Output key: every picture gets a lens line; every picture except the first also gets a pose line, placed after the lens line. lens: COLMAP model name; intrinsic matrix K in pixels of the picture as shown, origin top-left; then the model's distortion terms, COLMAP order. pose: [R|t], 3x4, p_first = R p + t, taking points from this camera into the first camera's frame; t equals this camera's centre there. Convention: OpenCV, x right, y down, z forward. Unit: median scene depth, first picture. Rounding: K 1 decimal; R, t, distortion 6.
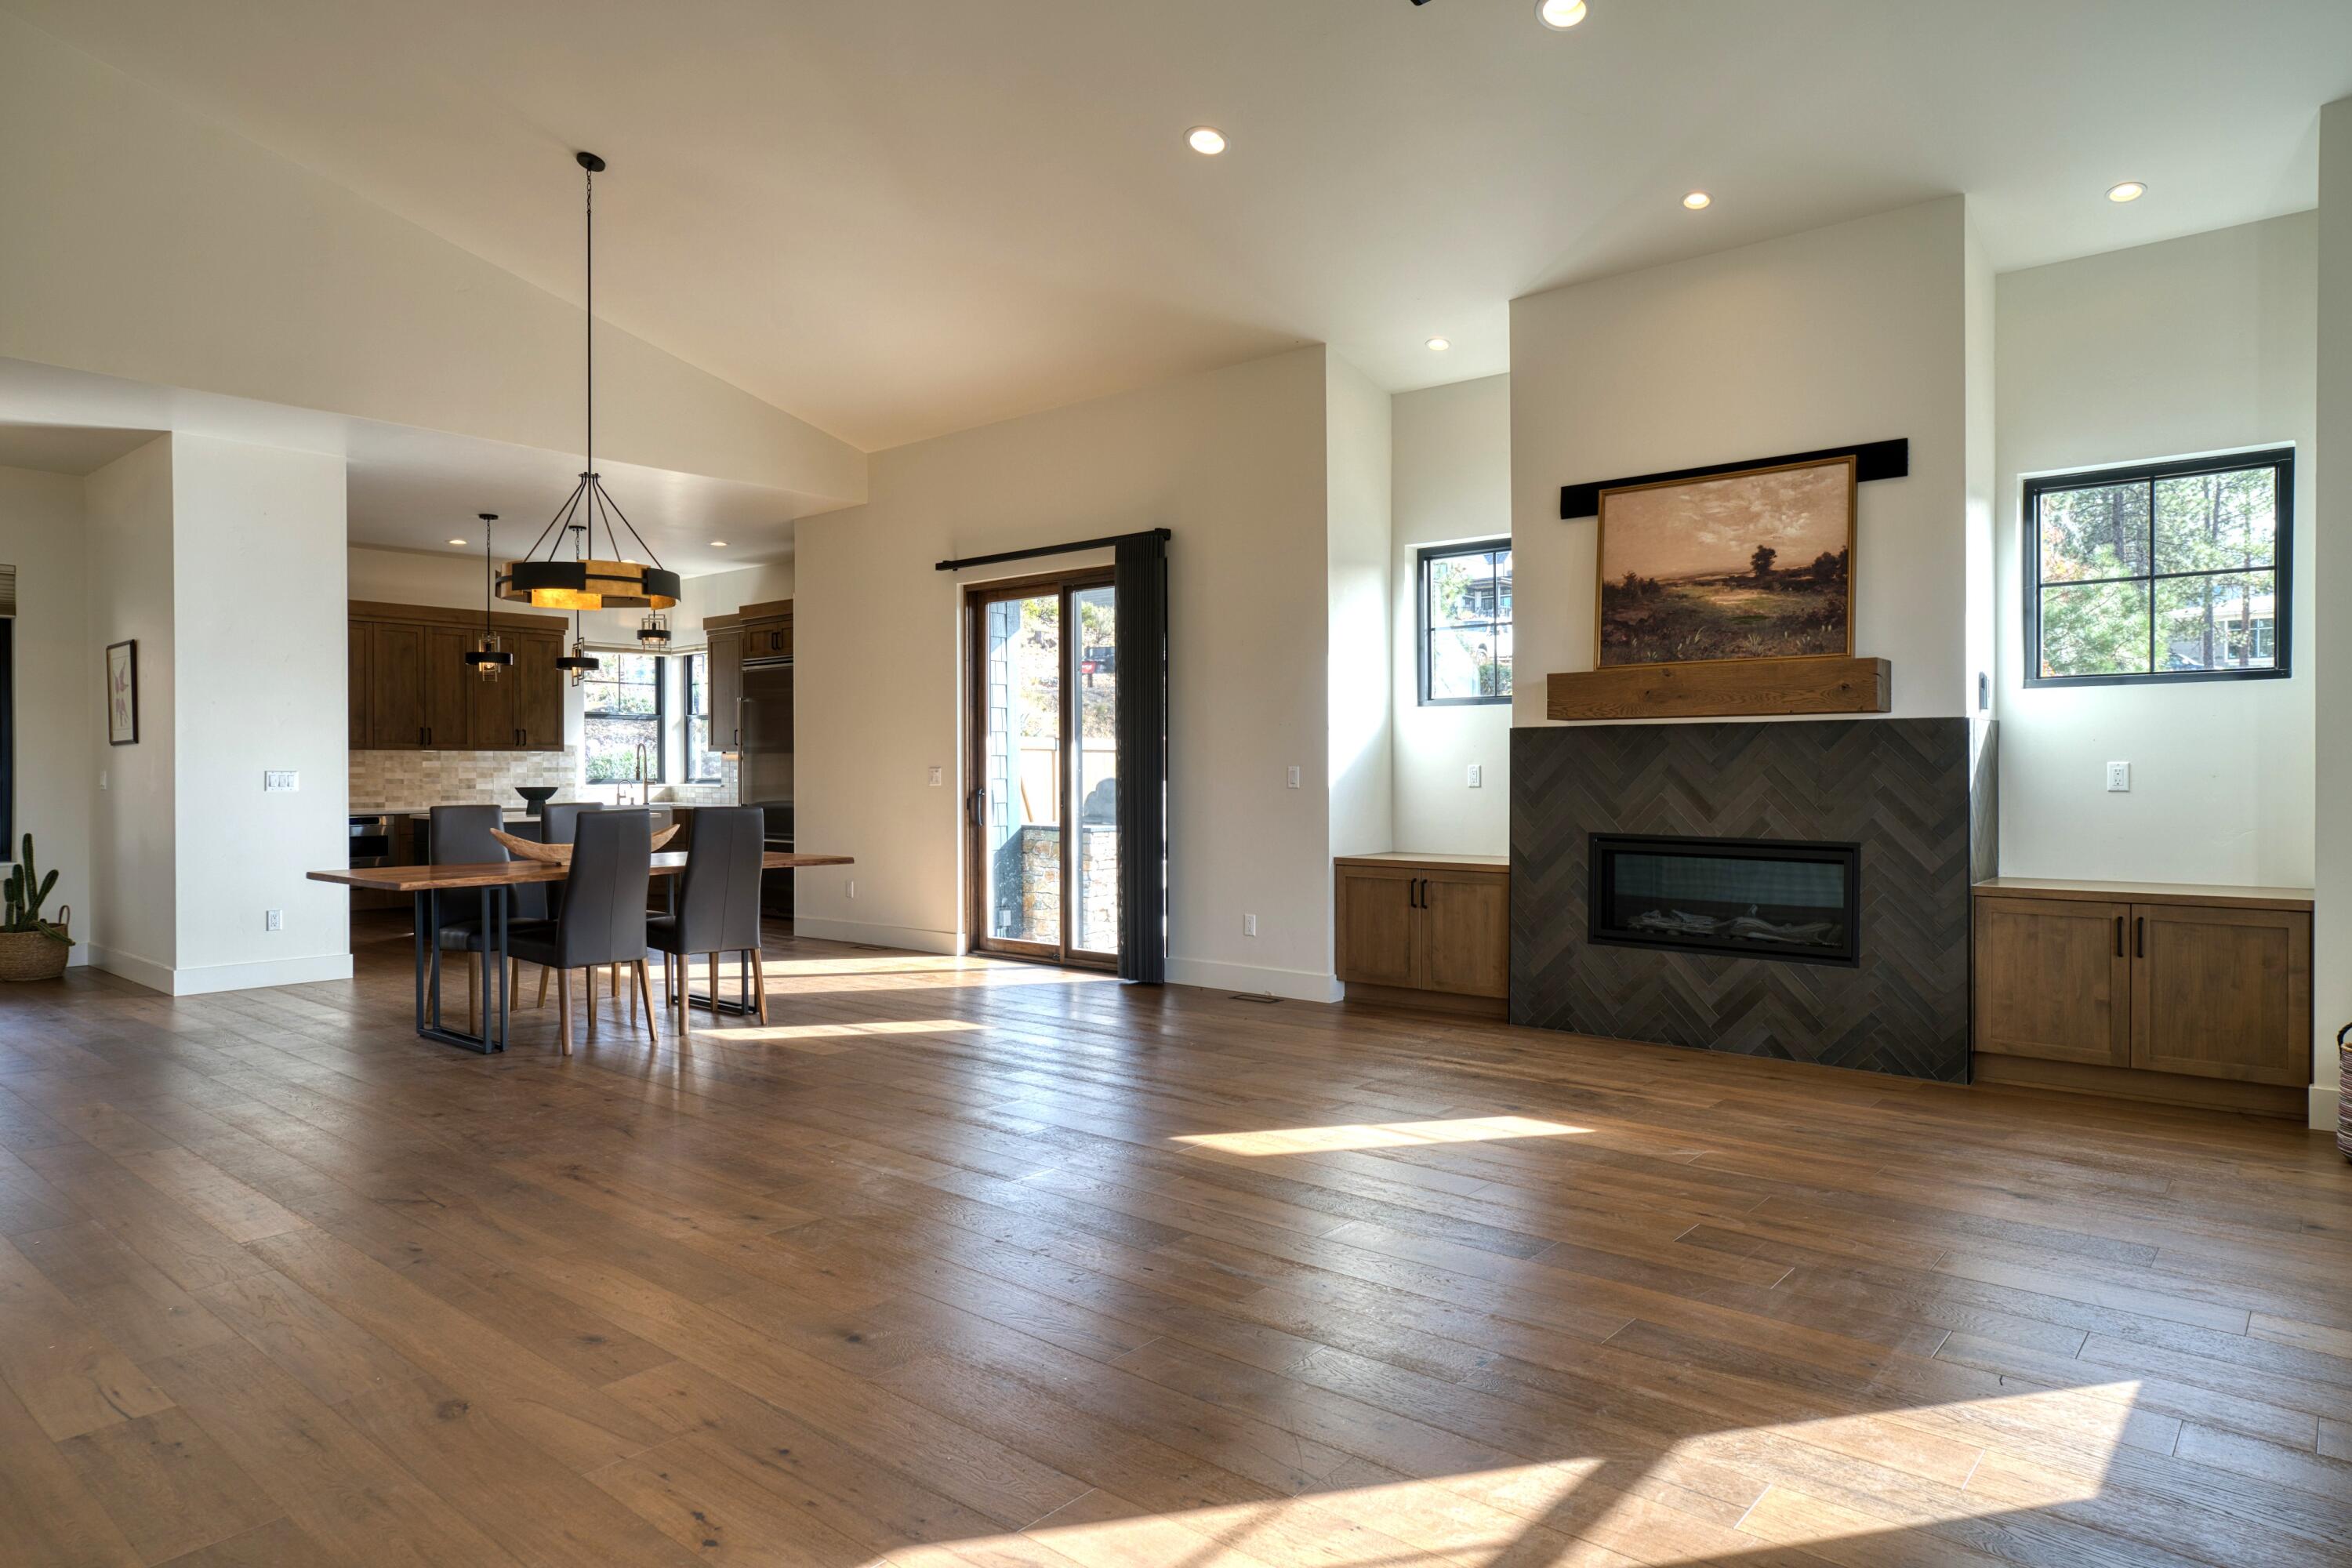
lens RADIAL K [[1433.3, 0, 1160.9], [0, 1433.3, 783.4], [0, 0, 1]] dist [-0.008943, 0.010076]
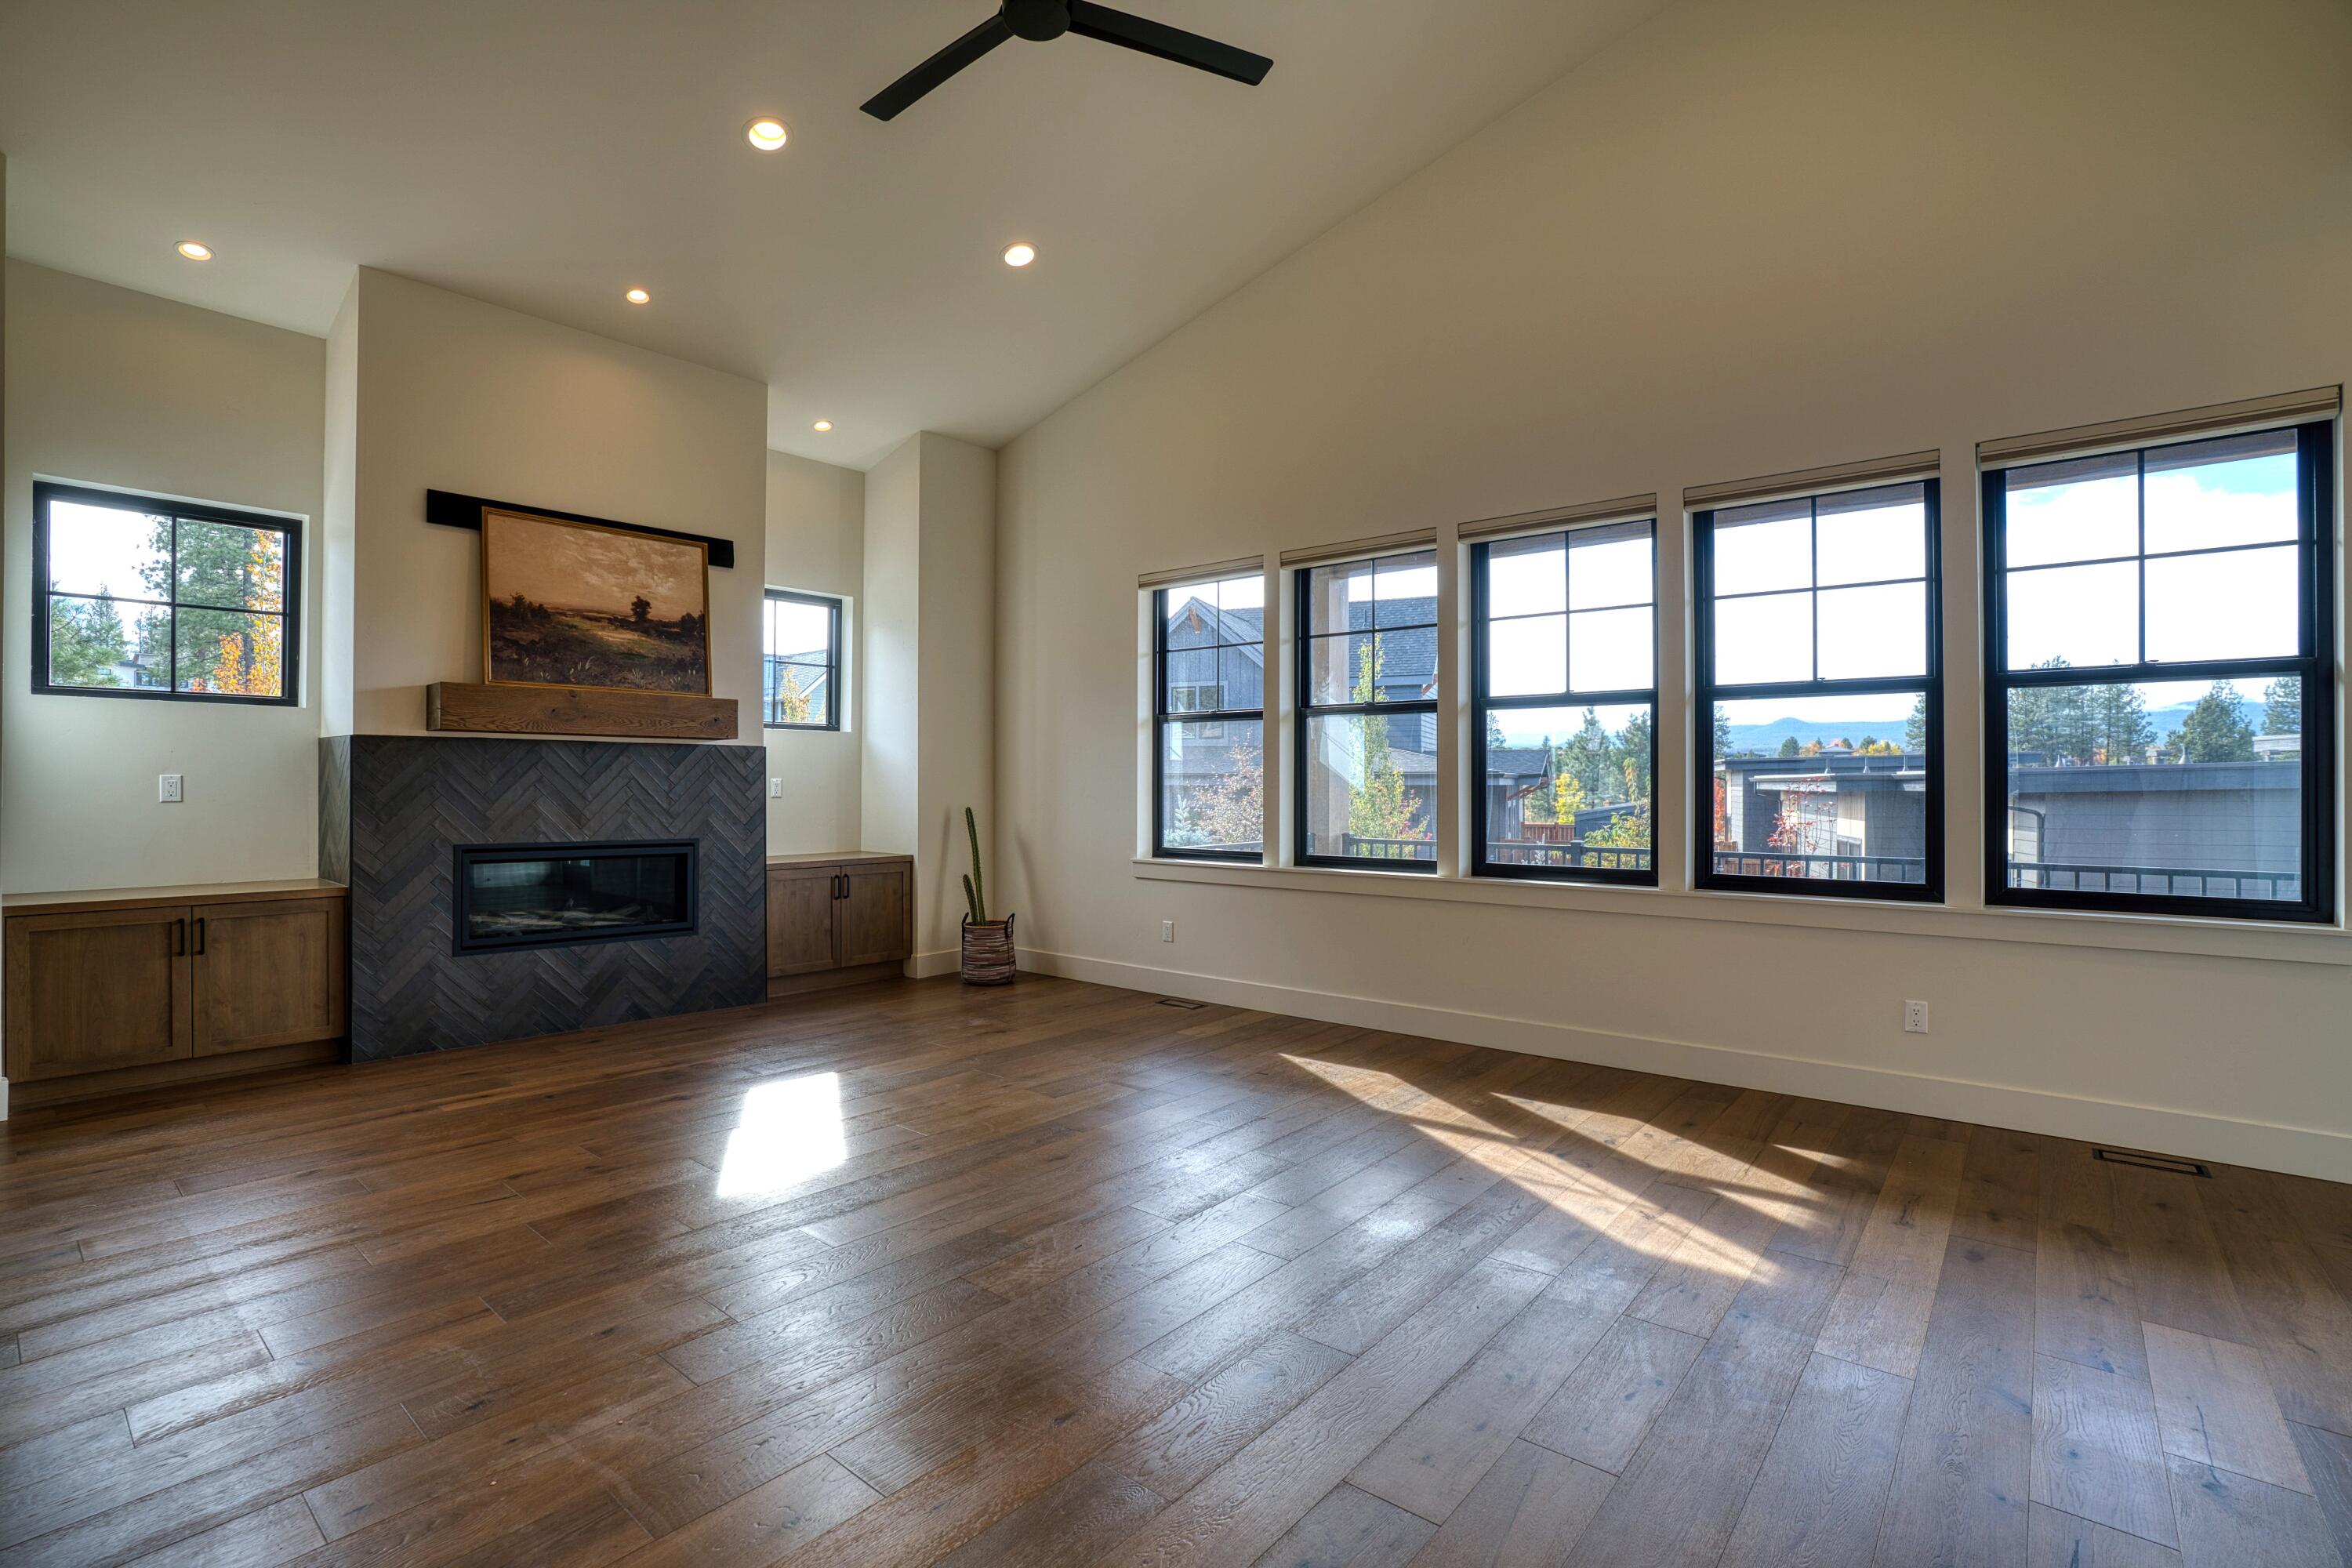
lens RADIAL K [[1142.2, 0, 1113.9], [0, 1142.2, 776.9], [0, 0, 1]] dist [0.008636, 0.000404]
pose [[0.035841, 0.010694, 0.999300, -0.393081], [0.008502, 0.999903, -0.011005, -0.000020], [-0.999321, 0.008891, 0.035746, 0.421717]]
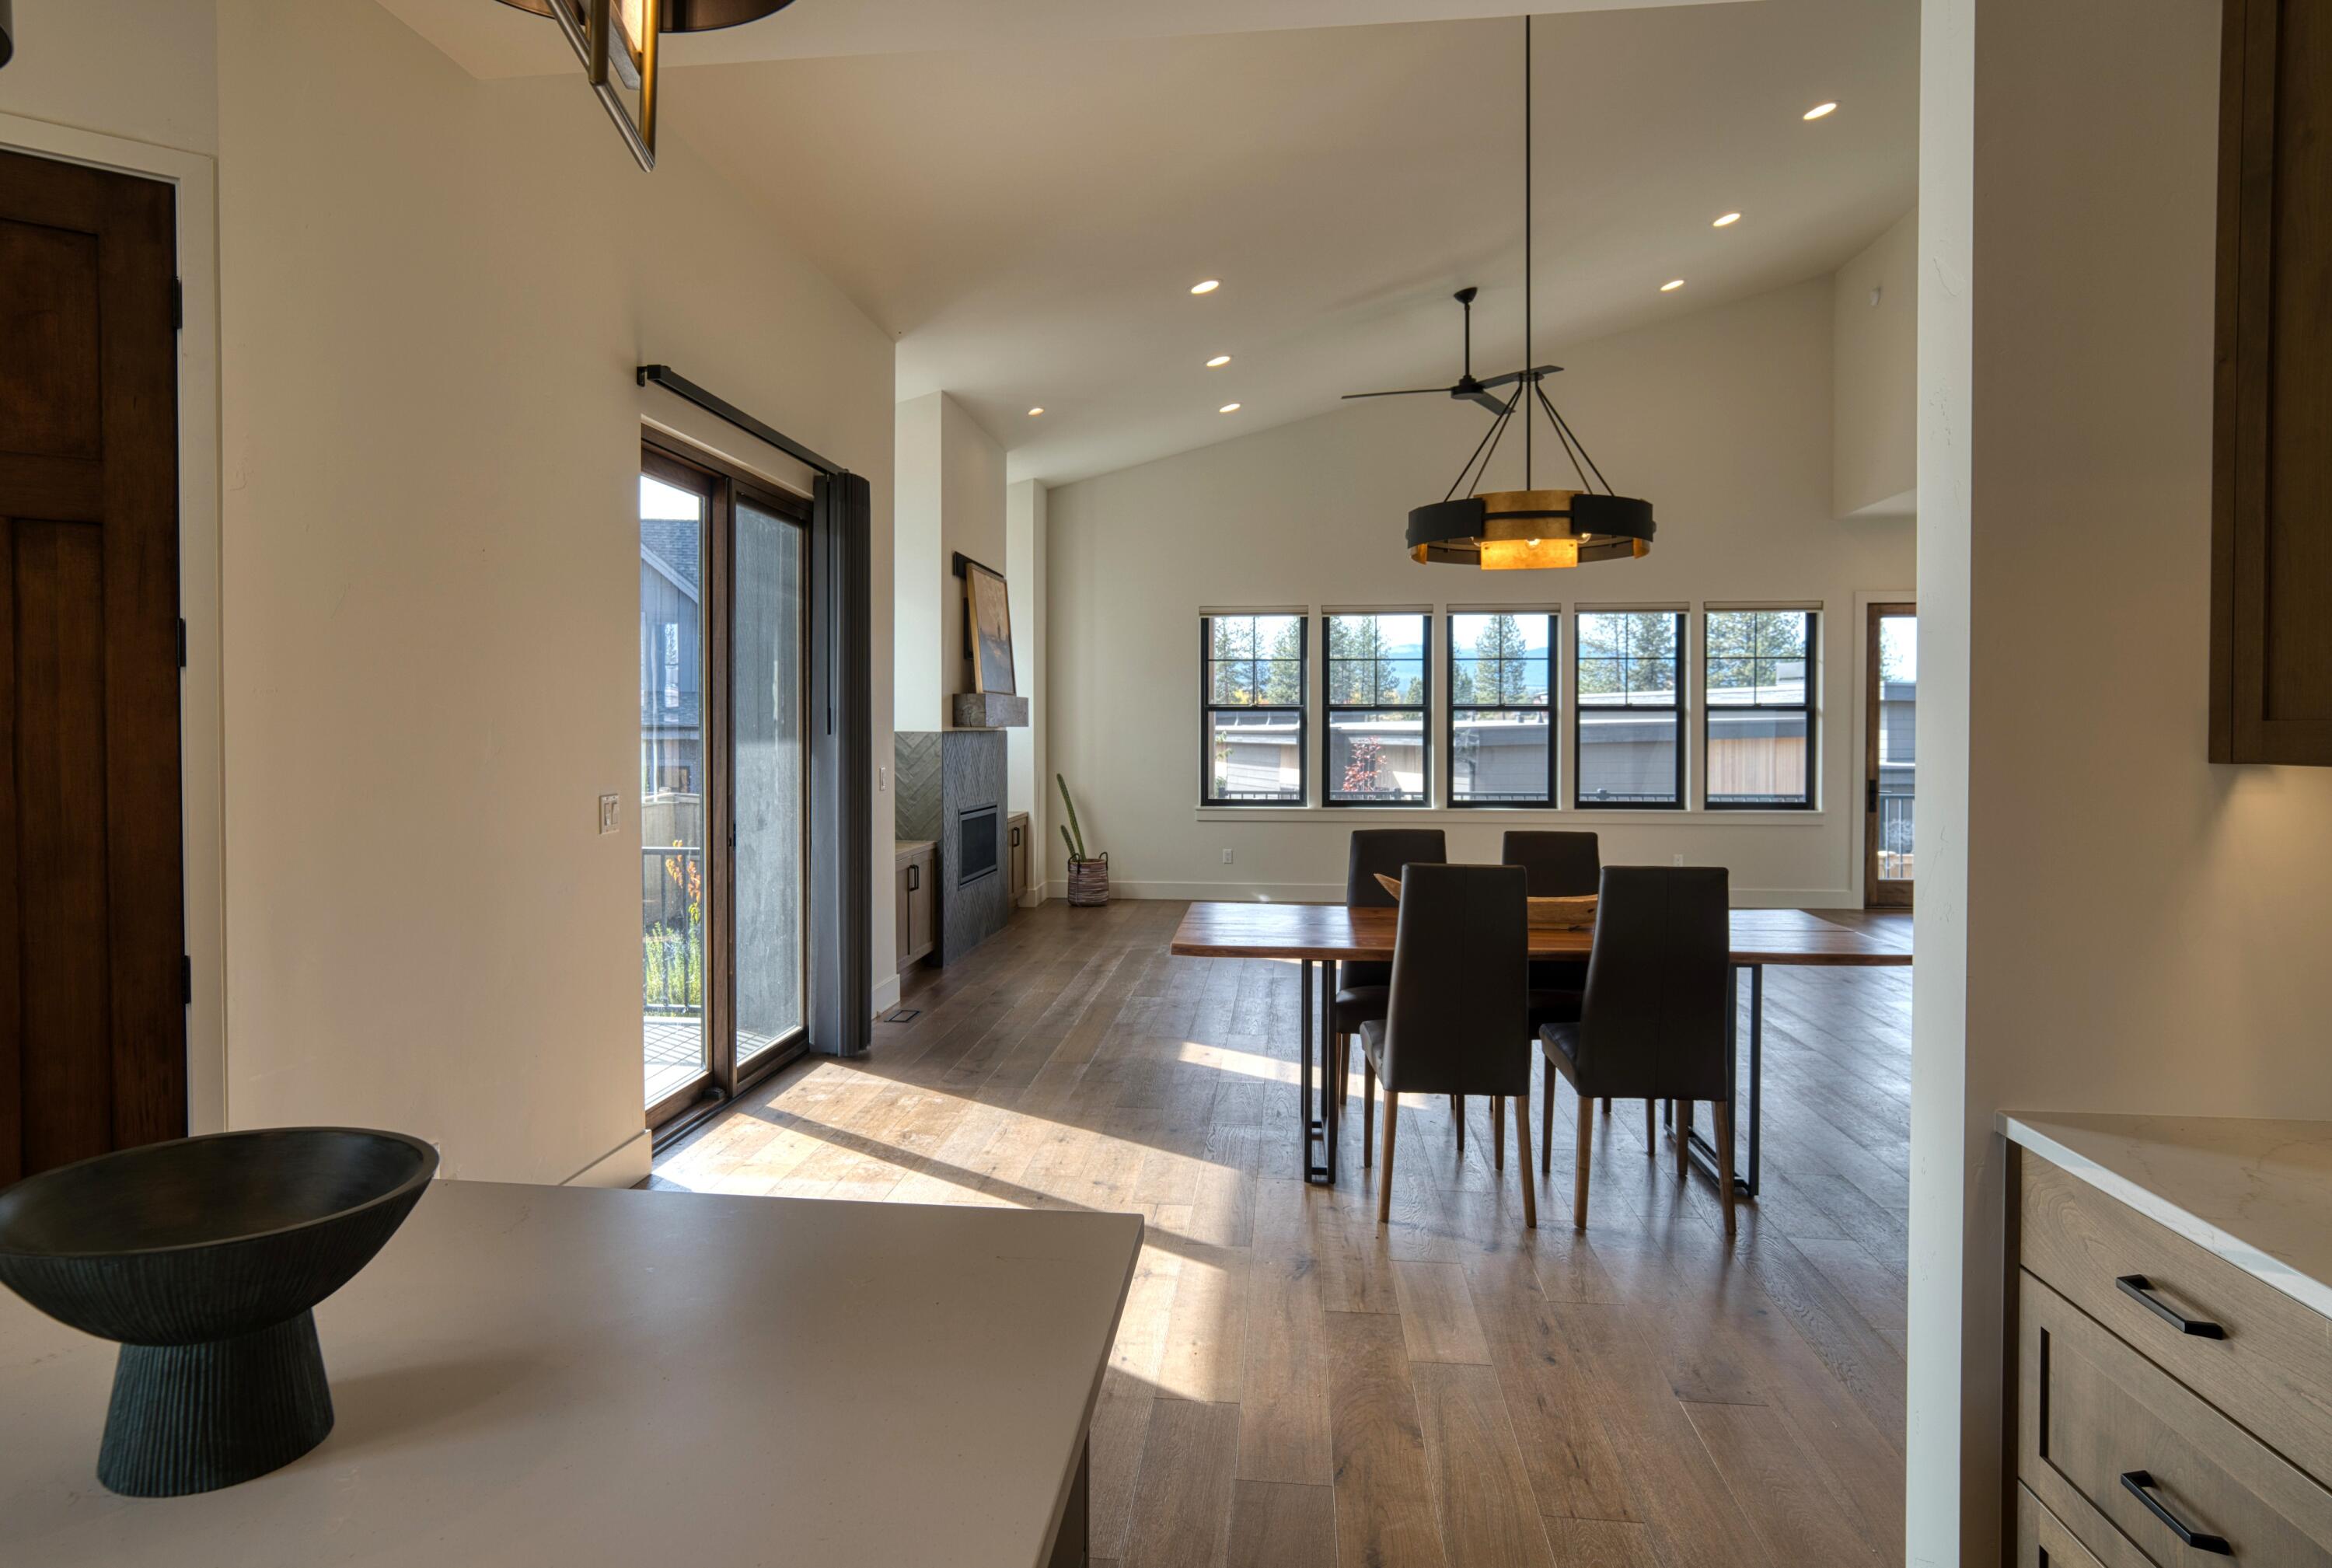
lens RADIAL K [[1421.2, 0, 1117.6], [0, 1421.2, 756.2], [0, 0, 1]] dist [-0.008943, 0.010076]
pose [[-0.545942, -0.011449, 0.837745, -0.749313], [0.012969, 0.999671, 0.022114, -0.036944], [-0.837722, 0.022938, -0.545614, 1.316939]]
